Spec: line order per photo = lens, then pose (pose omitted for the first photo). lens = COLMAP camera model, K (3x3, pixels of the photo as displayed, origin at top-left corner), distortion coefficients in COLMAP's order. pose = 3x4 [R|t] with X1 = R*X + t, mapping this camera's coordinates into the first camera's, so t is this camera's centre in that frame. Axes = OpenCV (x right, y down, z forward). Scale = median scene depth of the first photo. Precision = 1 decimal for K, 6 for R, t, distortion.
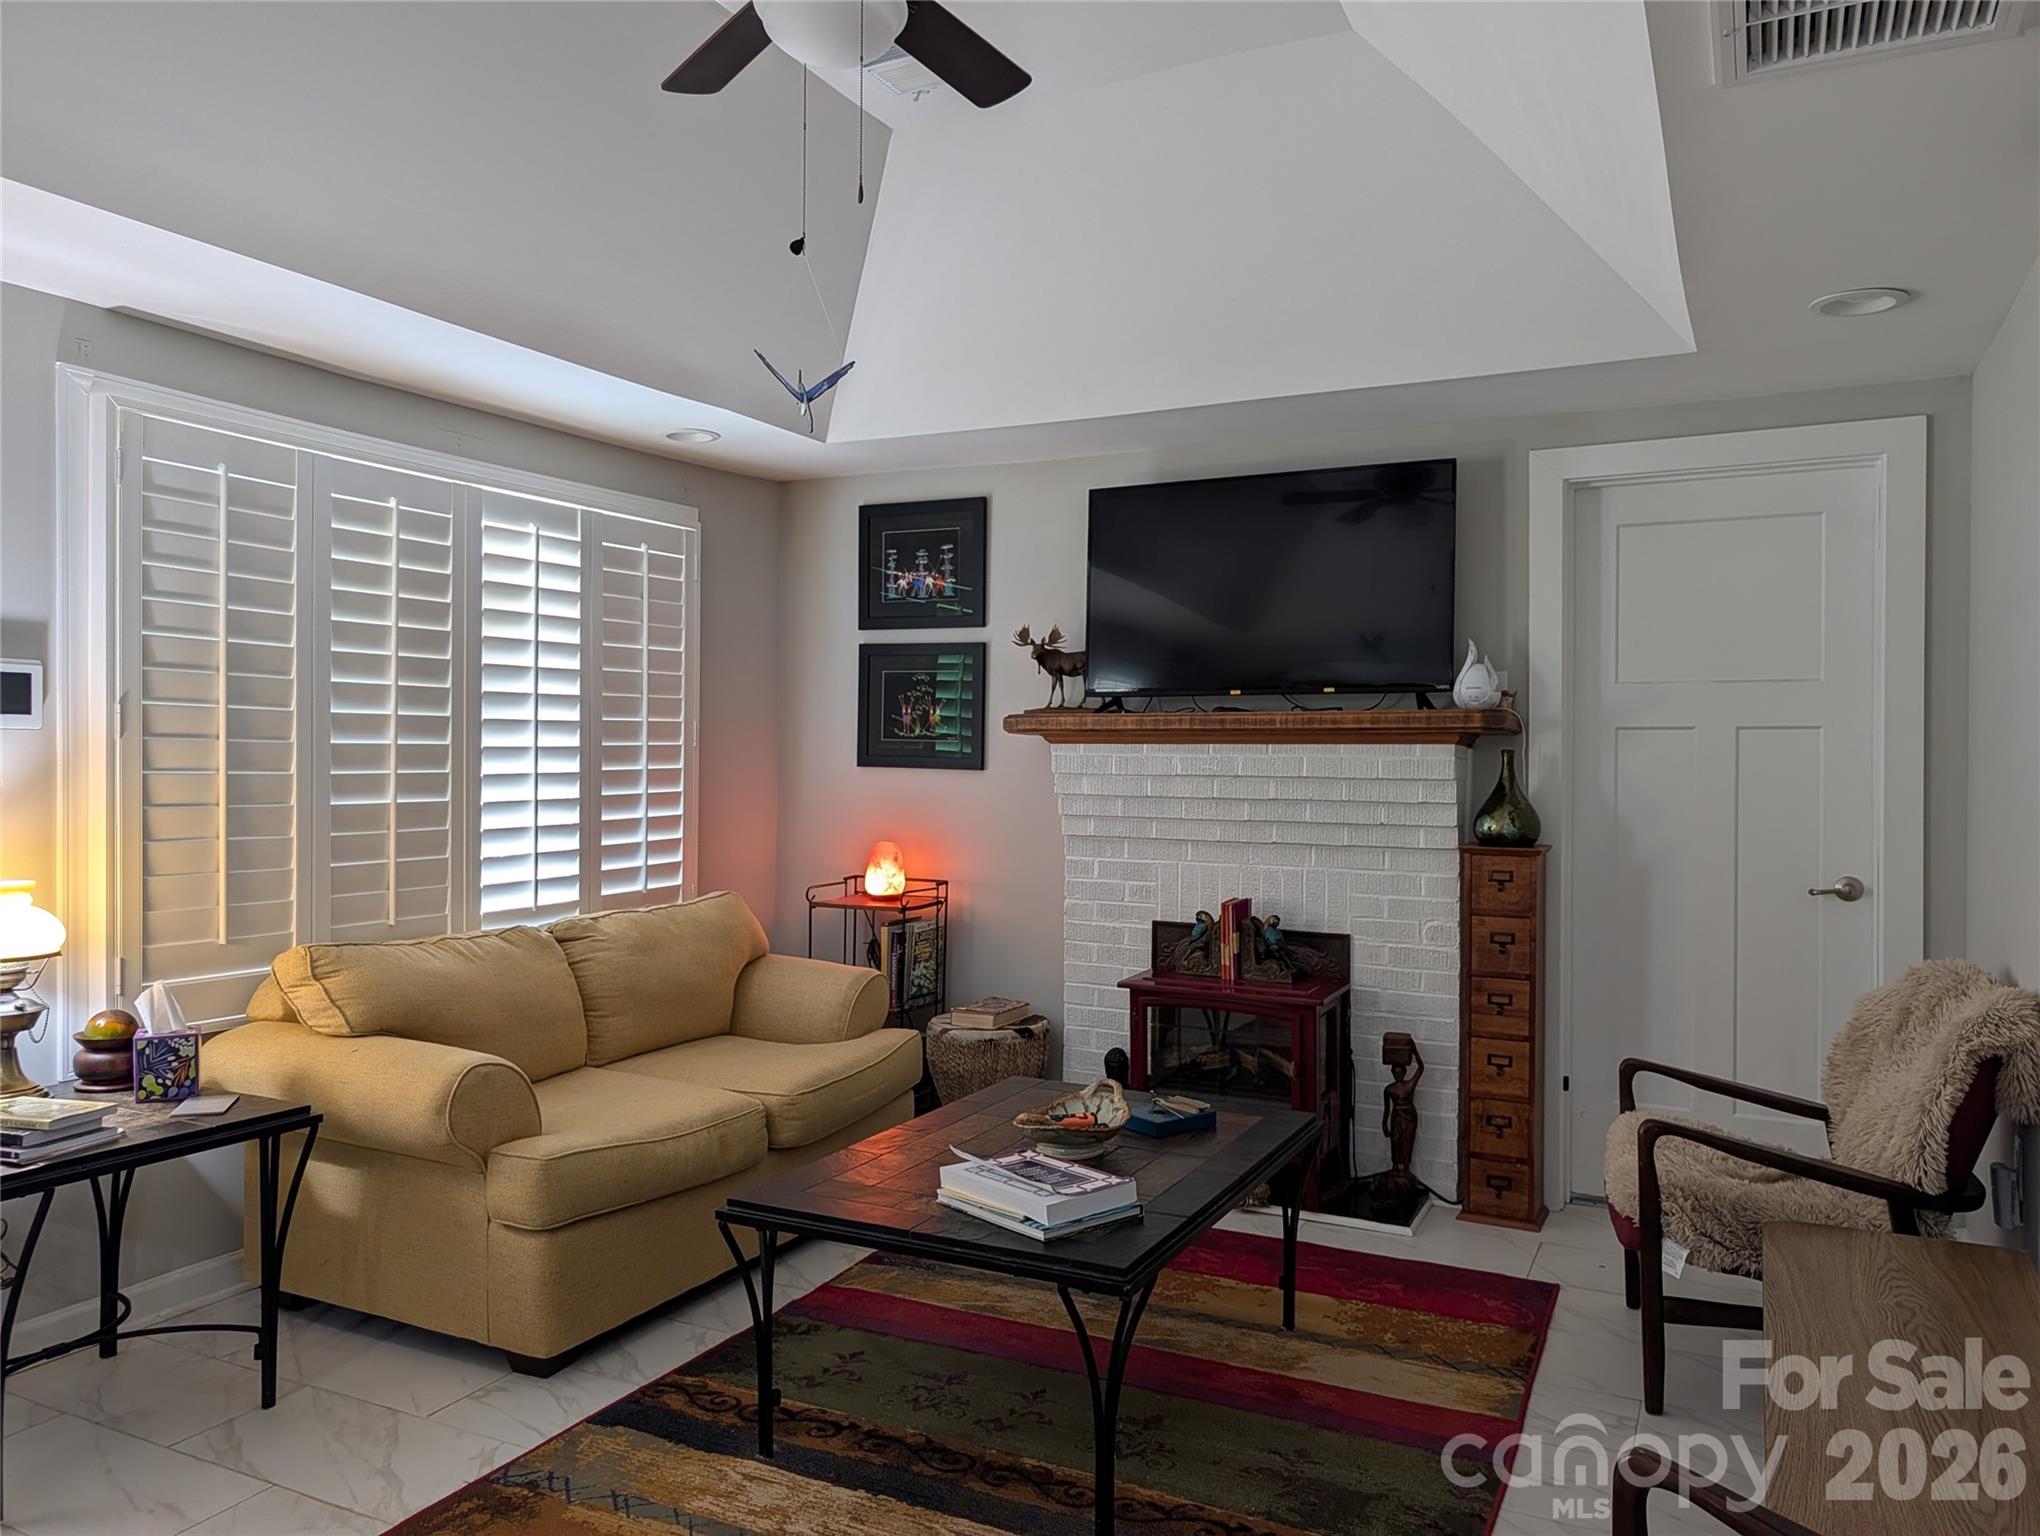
lens RADIAL K [[1476.3, 0, 1000.1], [0, 1476.3, 757.5], [0, 0, 1]] dist [0.020401, -0.023744]
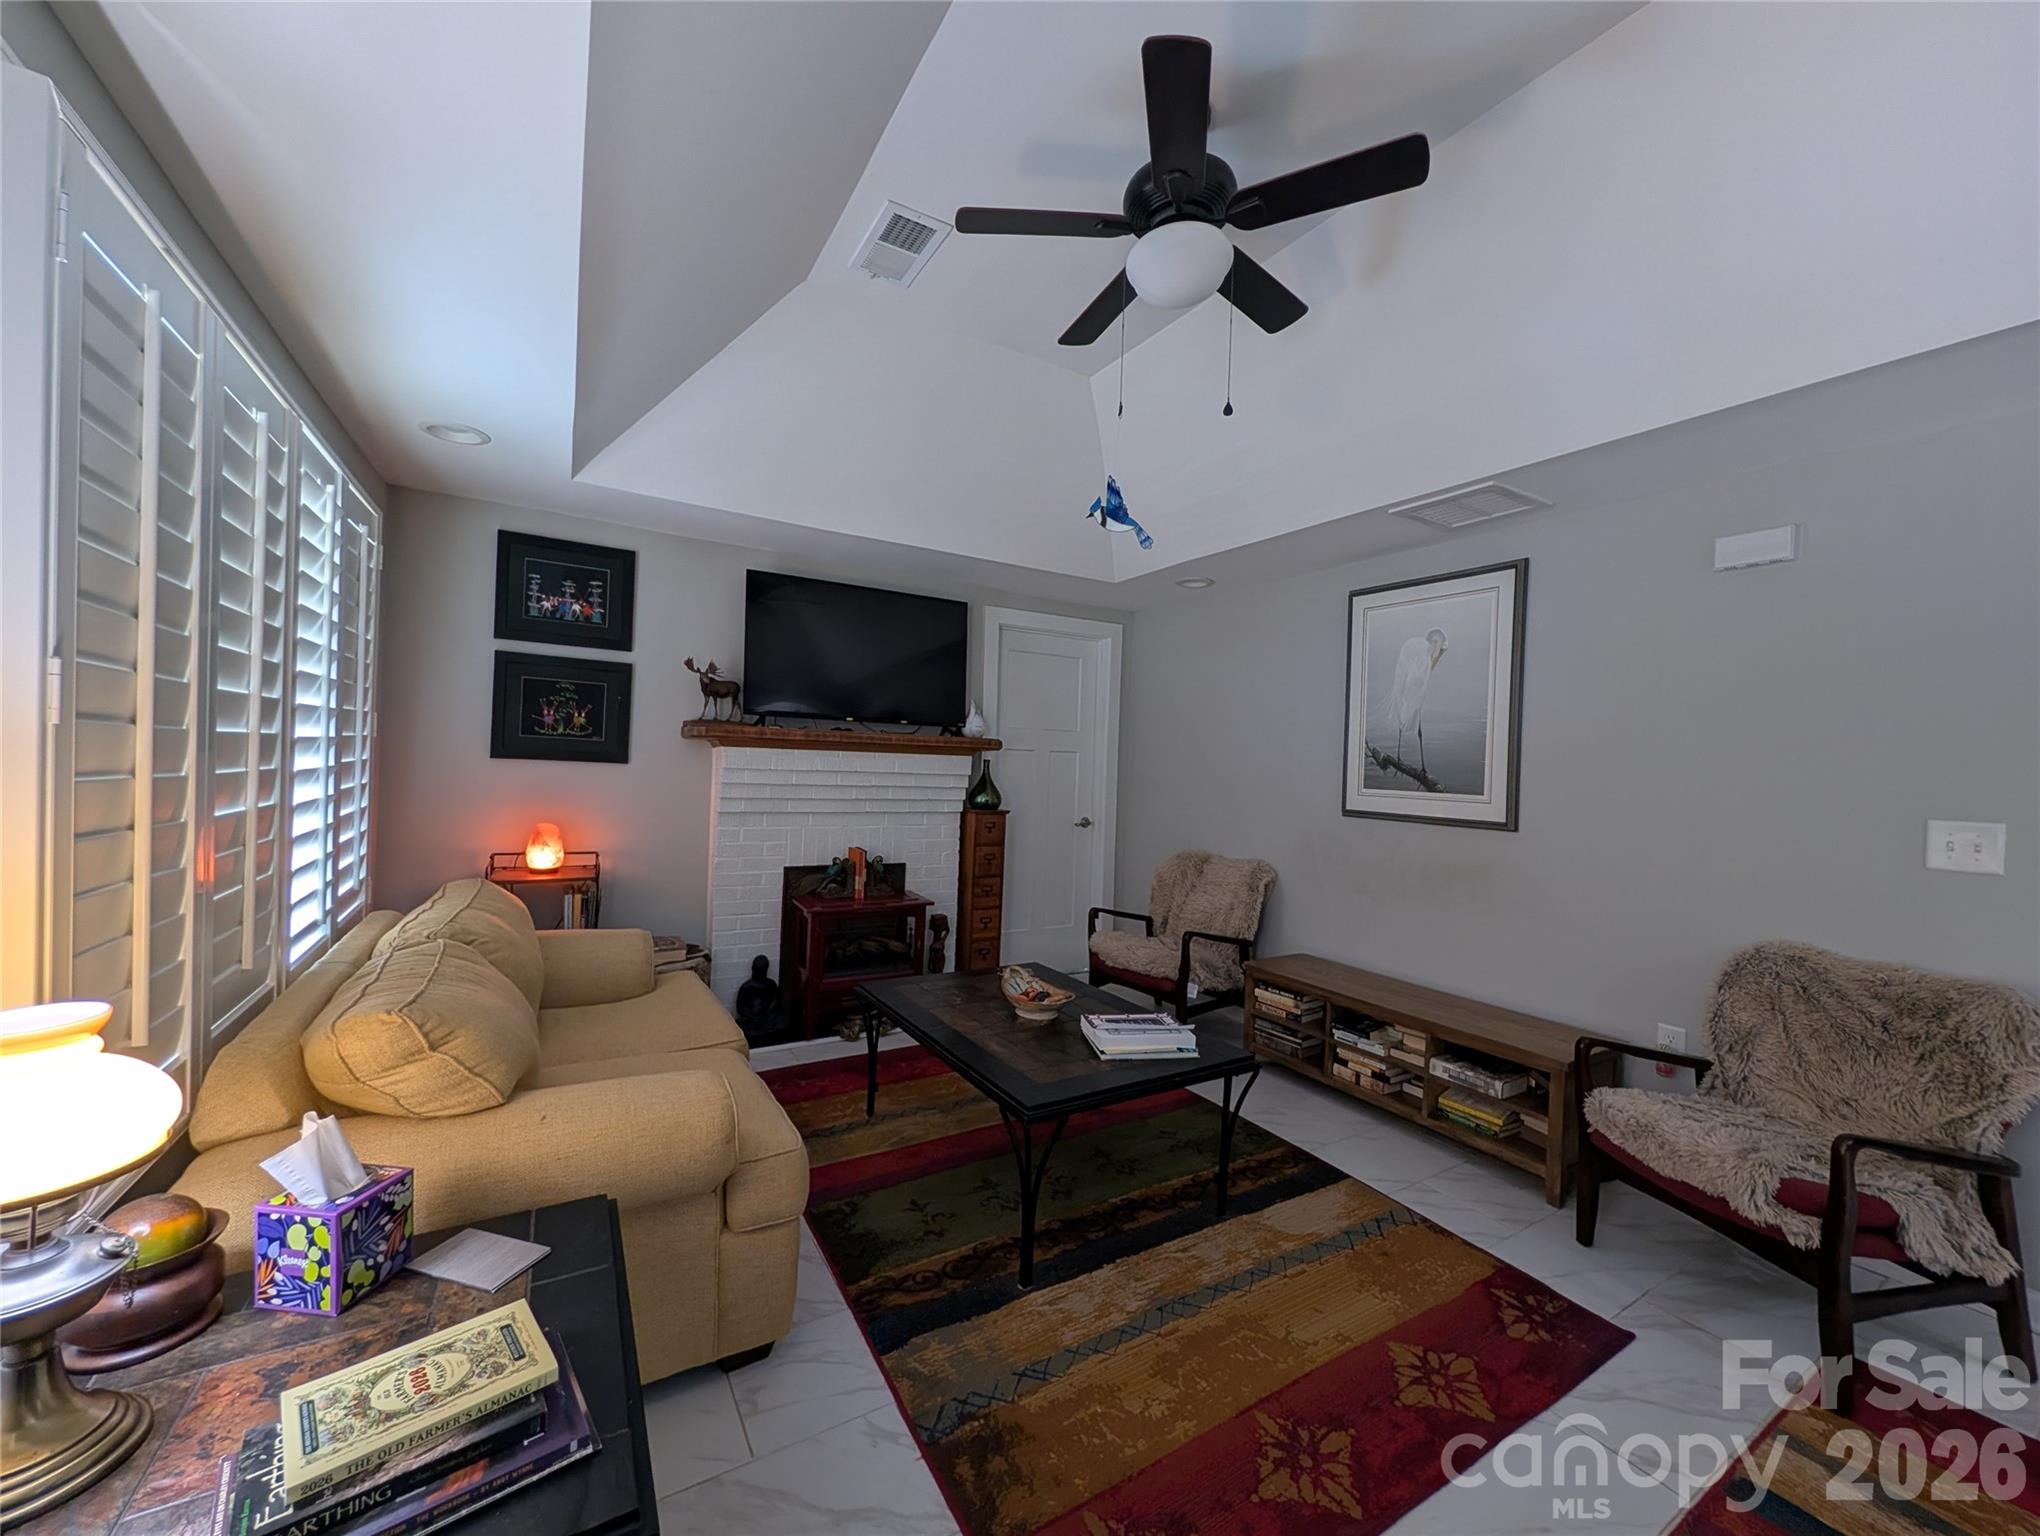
lens RADIAL K [[790.1, 0, 1021.6], [0, 790.1, 771.6], [0, 0, 1]] dist [-0.002356, 0.000956]
pose [[0.527282, 0.002400, 0.849687, -0.475077], [-0.029948, 0.999427, 0.015762, -0.006198], [-0.849162, -0.033757, 0.527052, 0.392001]]
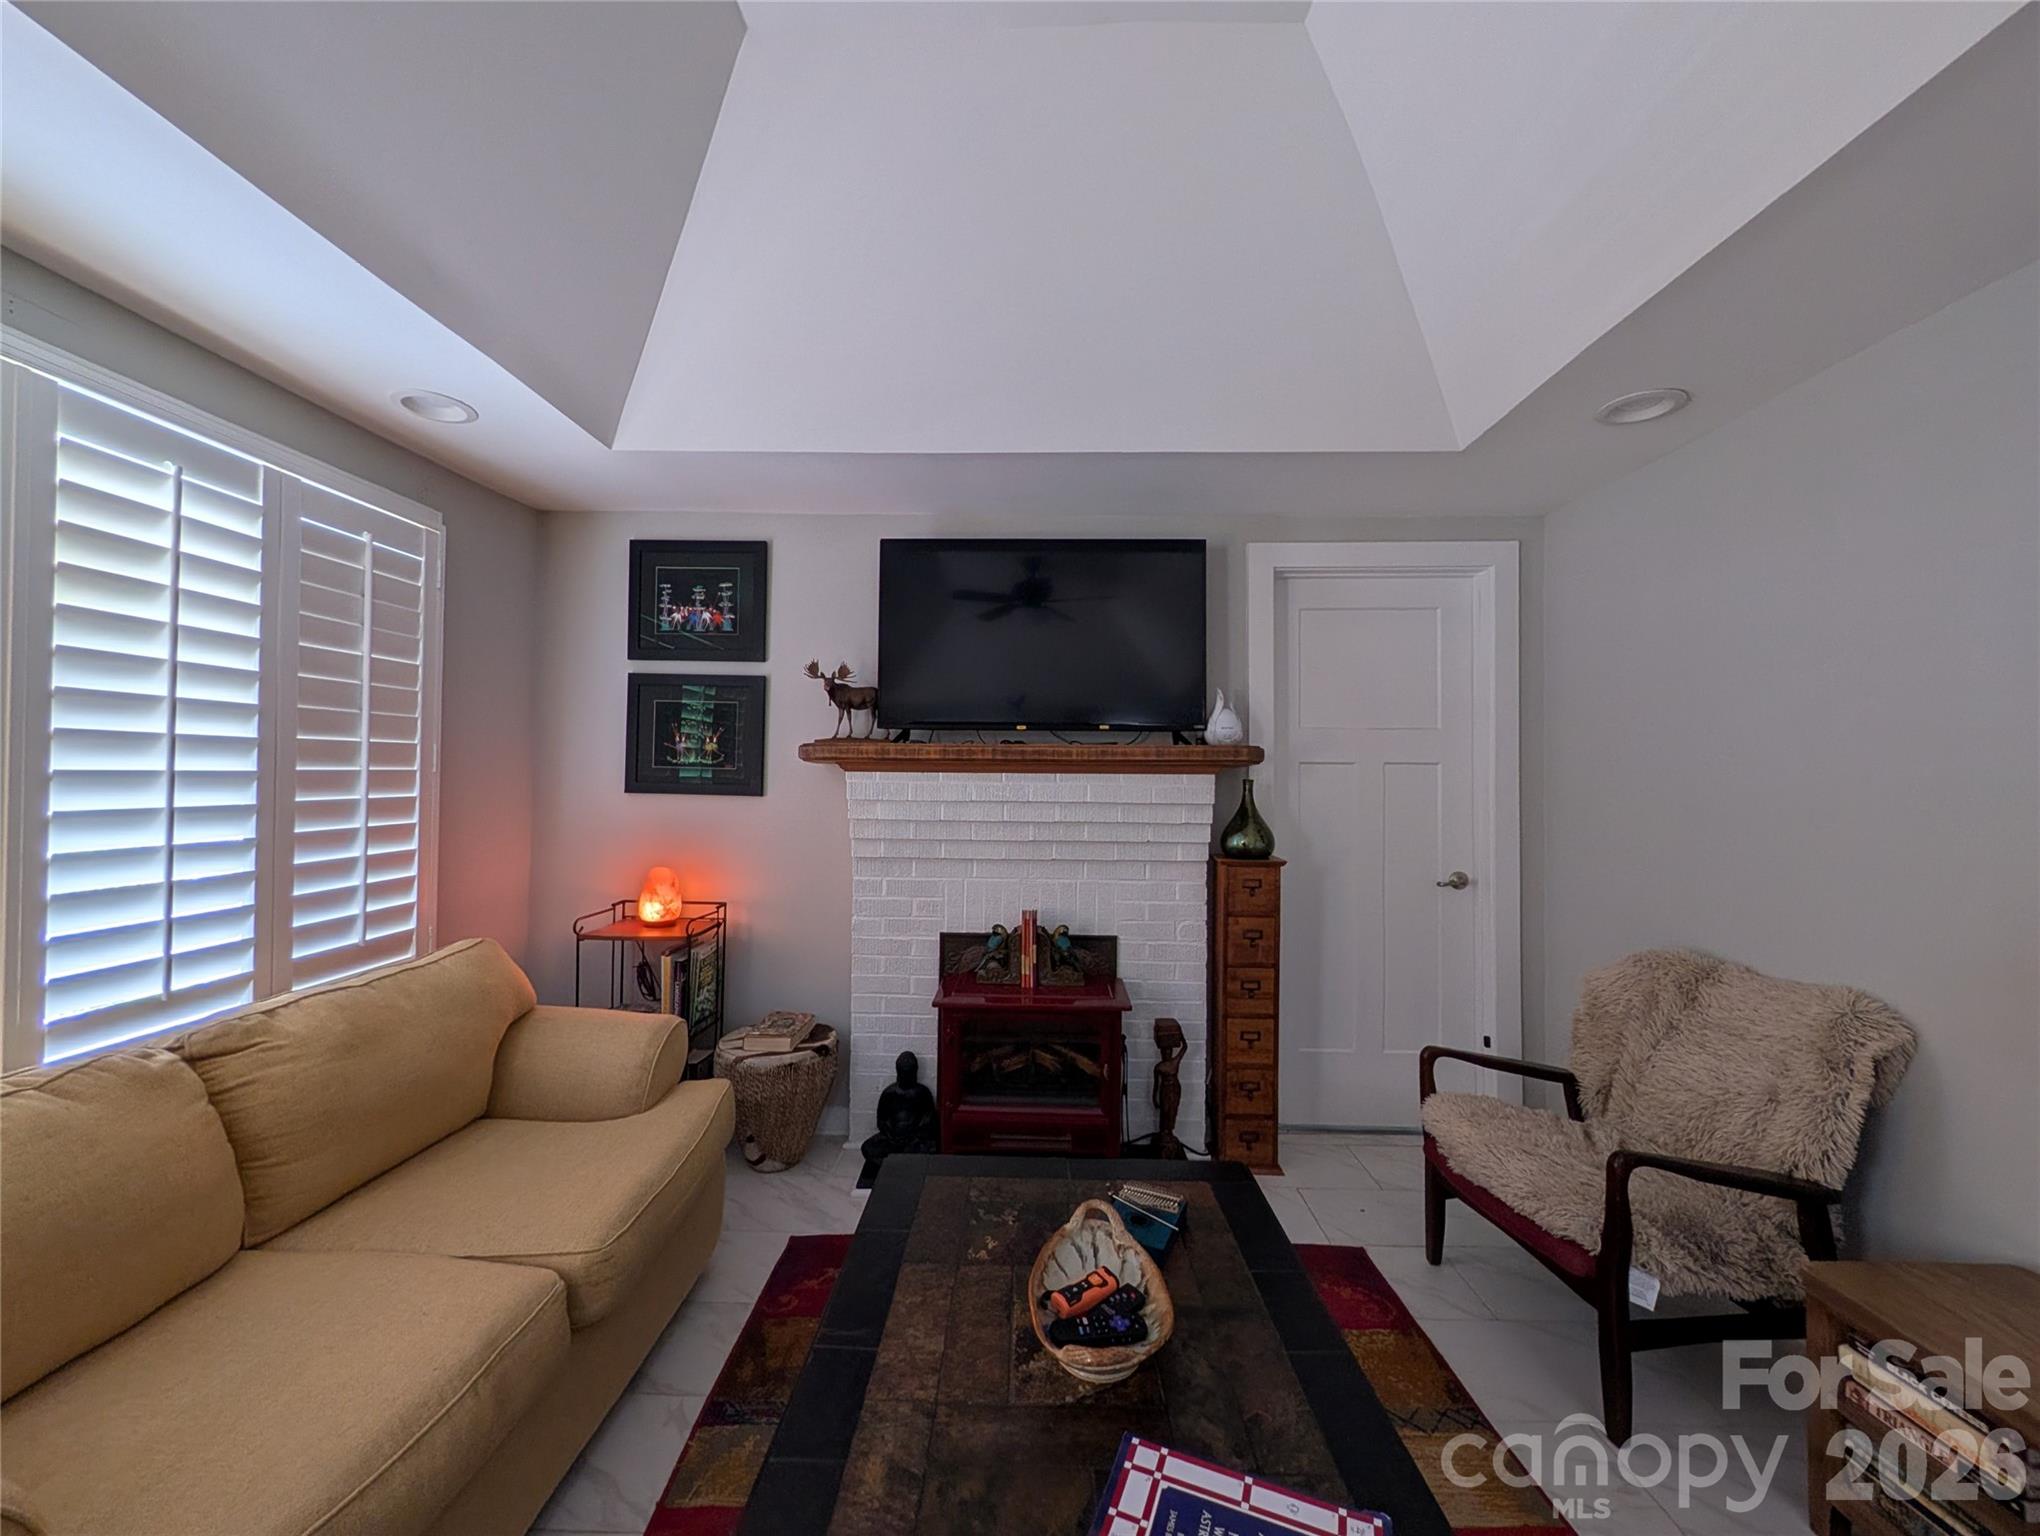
lens RADIAL K [[790.1, 0, 1018.8], [0, 790.1, 770.0], [0, 0, 1]] dist [-0.002356, 0.000956]
pose [[0.900806, 0.007297, 0.434160, -0.105777], [-0.001766, 0.999912, -0.013142, -0.003381], [-0.434218, 0.011072, 0.900740, 0.461198]]
